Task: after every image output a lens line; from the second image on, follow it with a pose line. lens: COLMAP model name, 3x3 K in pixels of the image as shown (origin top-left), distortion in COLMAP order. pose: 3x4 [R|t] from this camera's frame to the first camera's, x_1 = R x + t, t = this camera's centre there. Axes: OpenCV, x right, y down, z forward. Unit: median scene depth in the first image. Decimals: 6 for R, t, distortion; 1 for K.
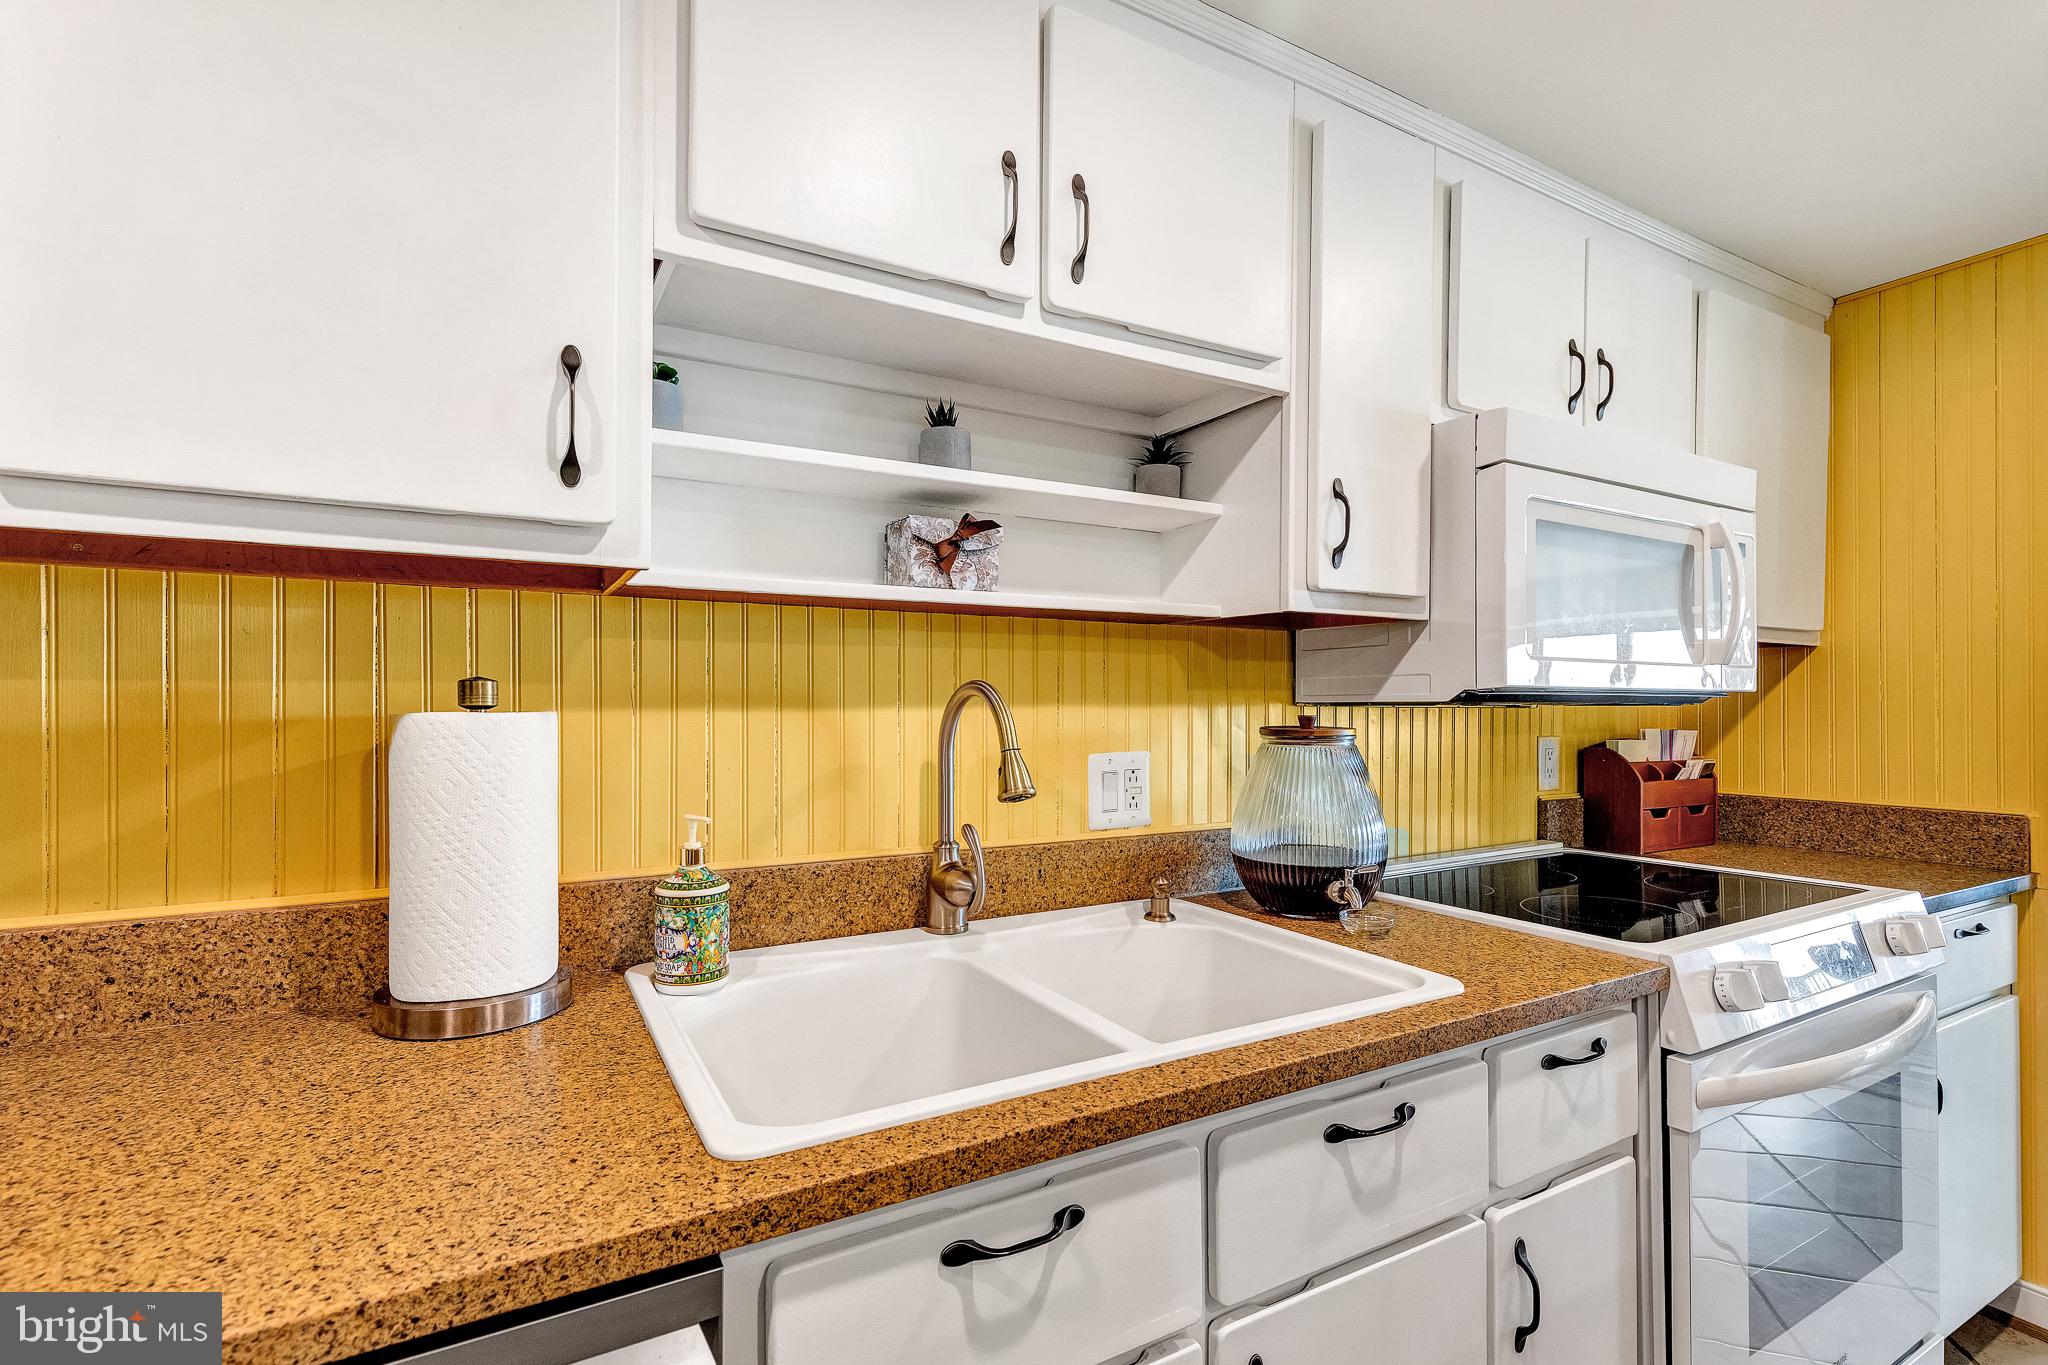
lens RADIAL K [[963.1, 0, 1026.7], [0, 963.1, 701.7], [0, 0, 1]] dist [0.012031, -0.002750]
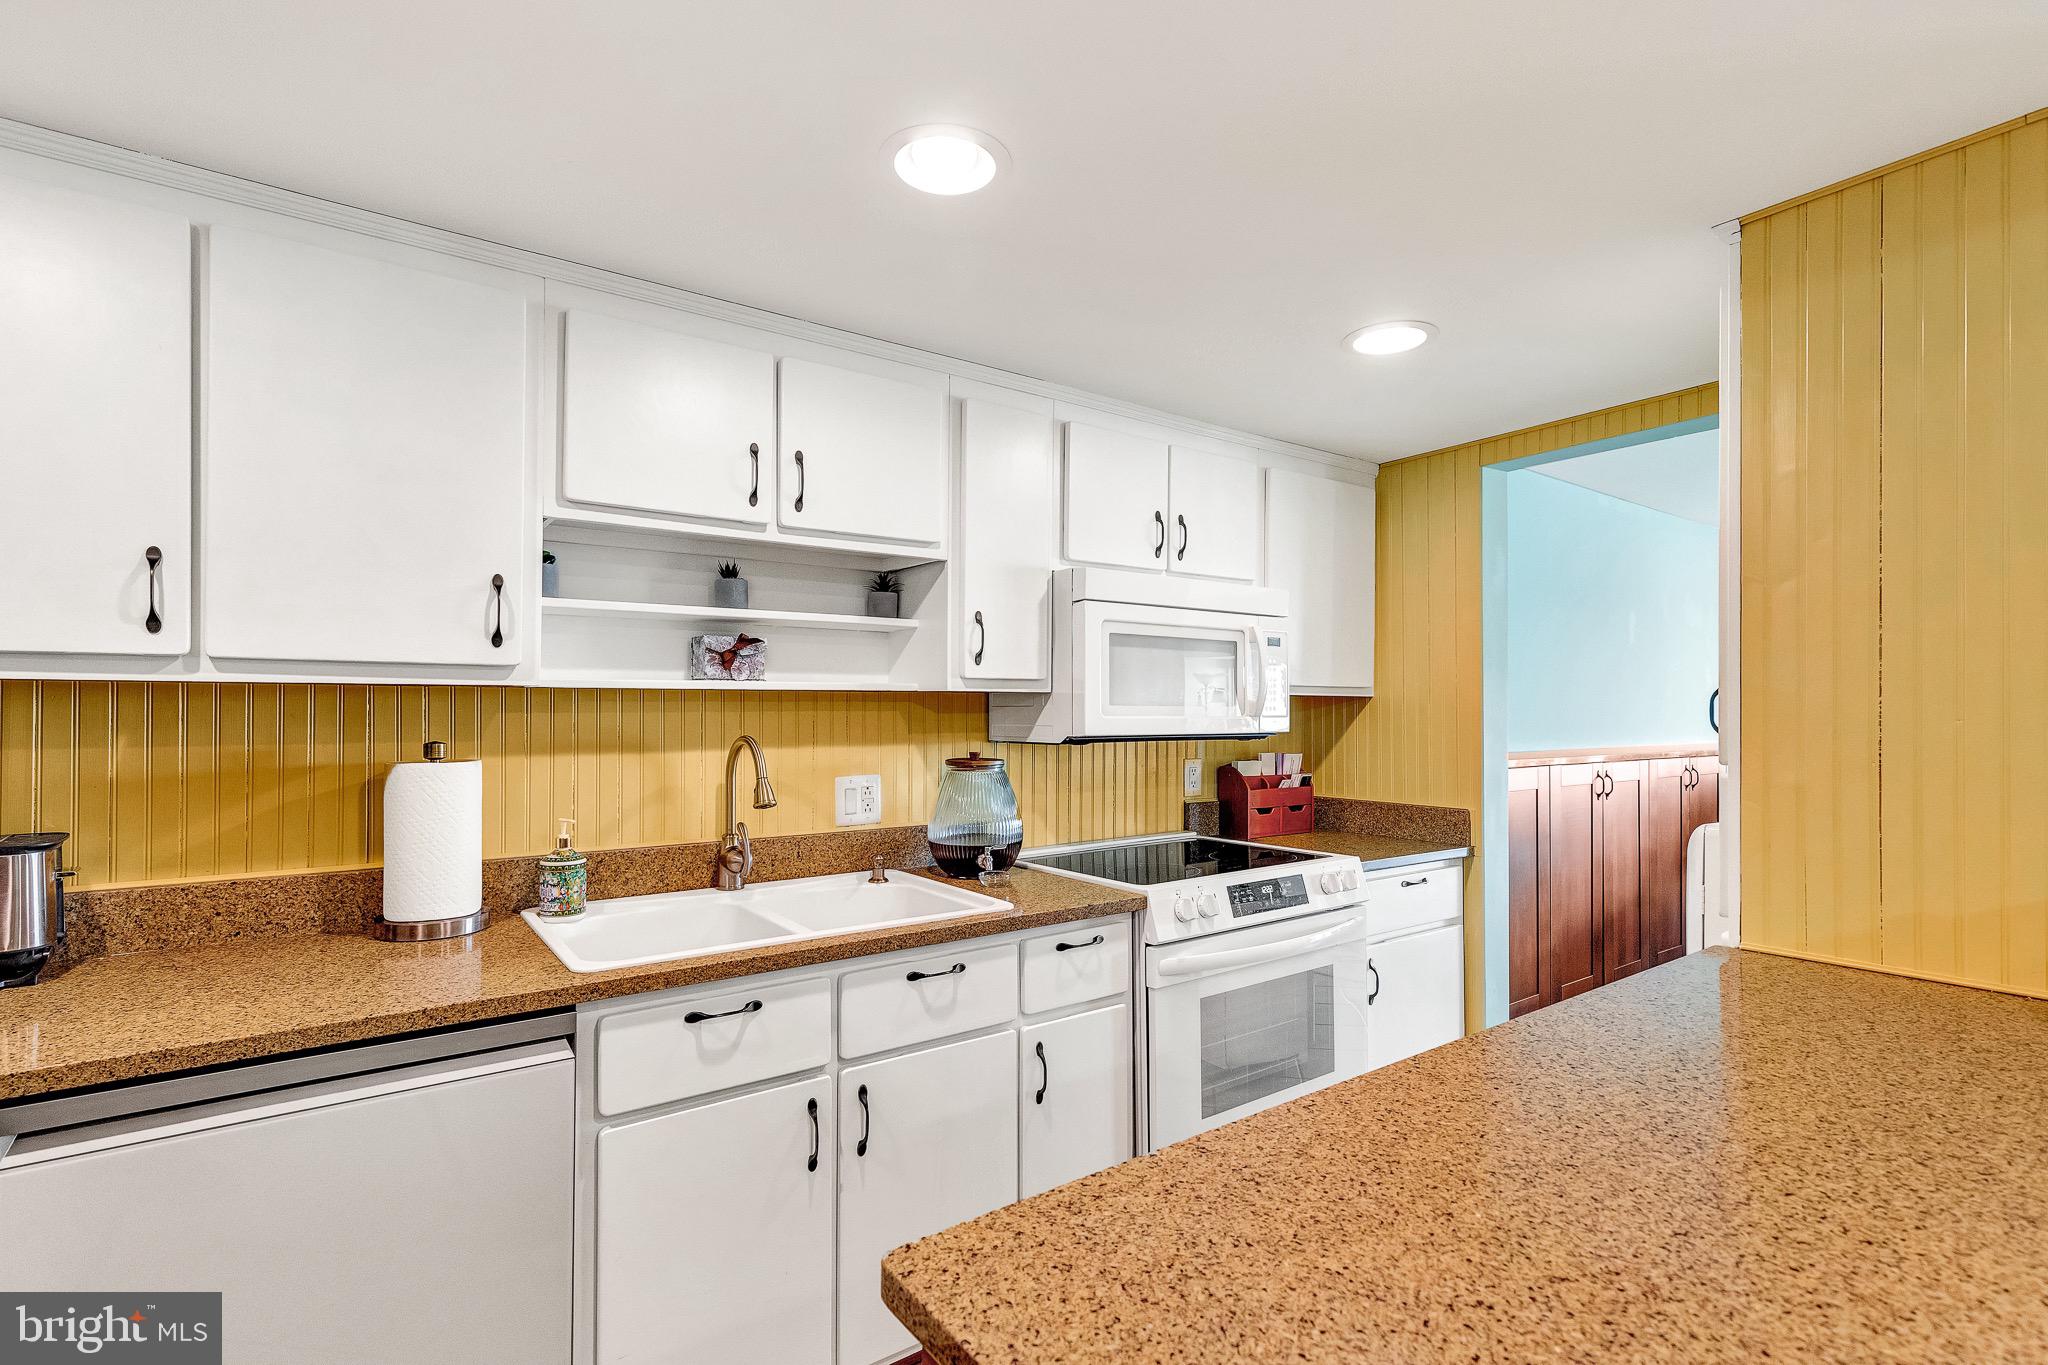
lens RADIAL K [[963.1, 0, 1052.4], [0, 963.1, 702.7], [0, 0, 1]] dist [0.012031, -0.002750]
pose [[0.991128, 0.002622, 0.132887, 0.236307], [-0.001806, 0.999979, -0.006260, -0.065374], [-0.132901, 0.005965, 0.991111, -0.677147]]
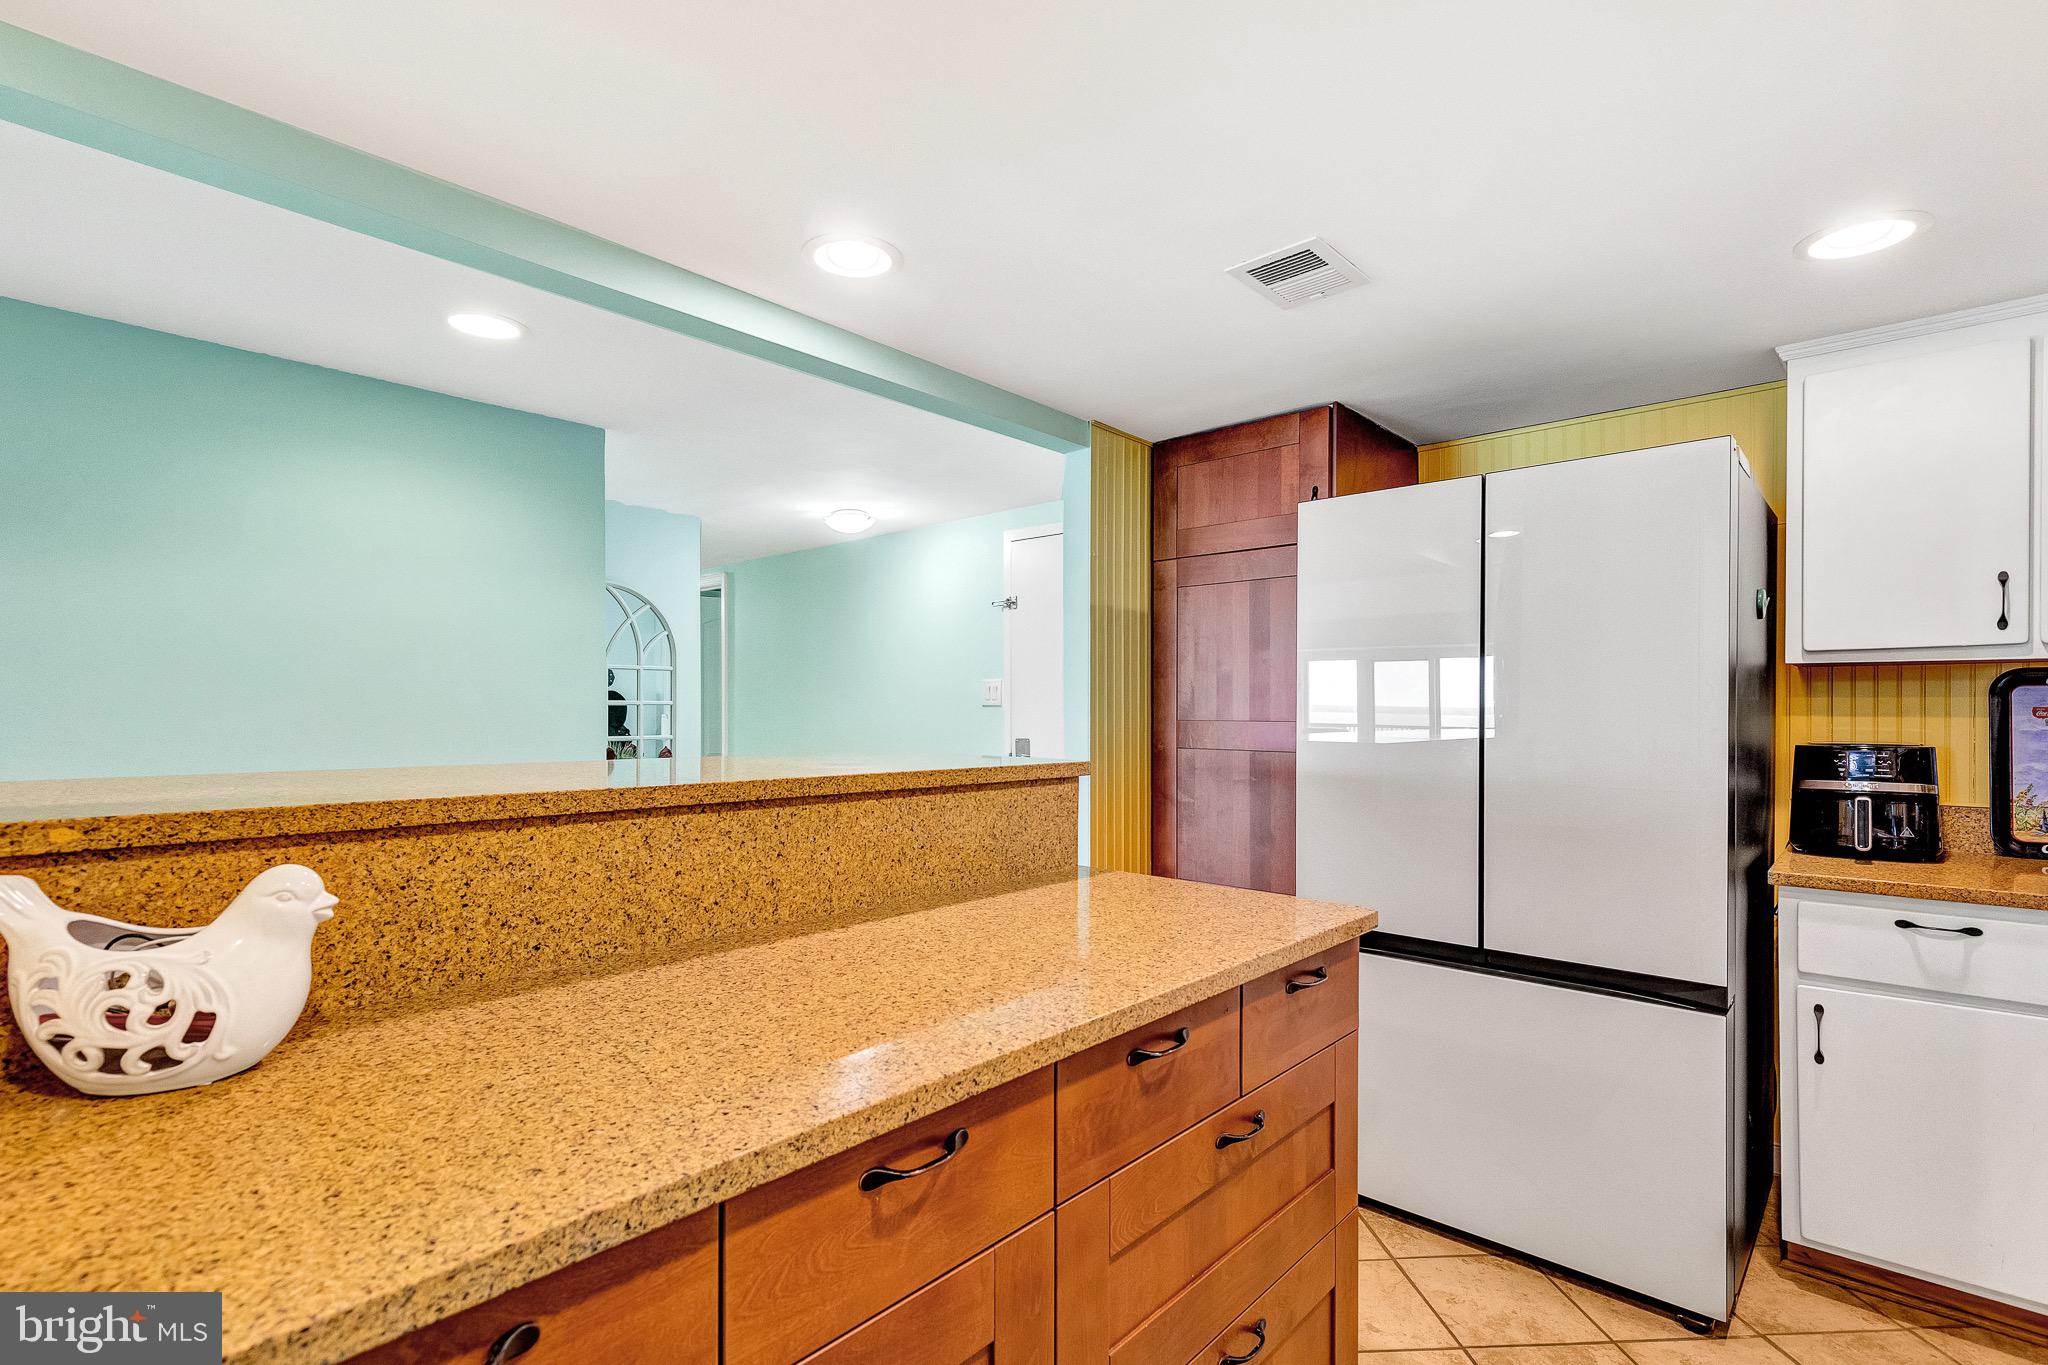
lens RADIAL K [[963.1, 0, 1024.7], [0, 963.1, 715.9], [0, 0, 1]] dist [0.012031, -0.002750]
pose [[-0.951618, -0.001343, -0.307281, 1.022142], [-0.001821, 0.999998, 0.001268, -0.008695], [0.307278, 0.001766, -0.951618, 0.900864]]
